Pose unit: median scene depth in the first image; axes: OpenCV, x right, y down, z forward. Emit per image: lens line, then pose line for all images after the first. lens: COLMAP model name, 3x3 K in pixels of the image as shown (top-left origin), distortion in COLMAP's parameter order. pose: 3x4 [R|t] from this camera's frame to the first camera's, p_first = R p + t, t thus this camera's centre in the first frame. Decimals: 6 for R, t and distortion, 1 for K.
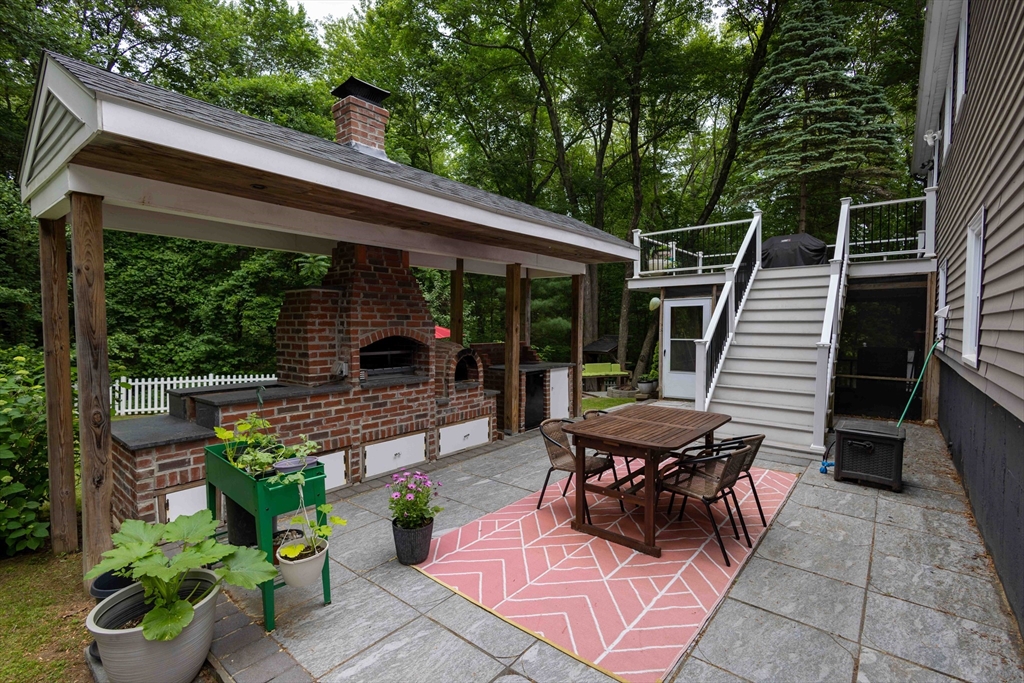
lens RADIAL K [[472.7, 0, 540.7], [0, 472.7, 341.4], [0, 0, 1]] dist [0.003122, -0.000027]
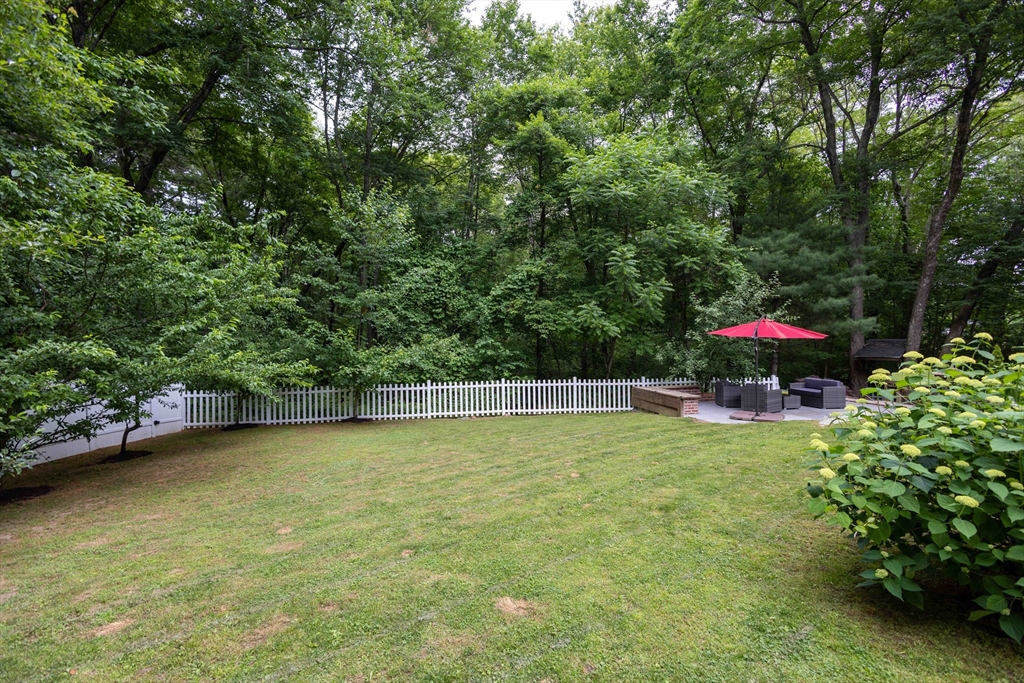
lens RADIAL K [[472.7, 0, 512.8], [0, 472.7, 344.4], [0, 0, 1]] dist [0.003122, -0.000027]
pose [[0.987467, -0.005510, -0.157729, -0.486268], [0.001170, 0.999618, -0.027597, 0.023825], [0.157821, 0.027067, 0.987097, 0.027542]]
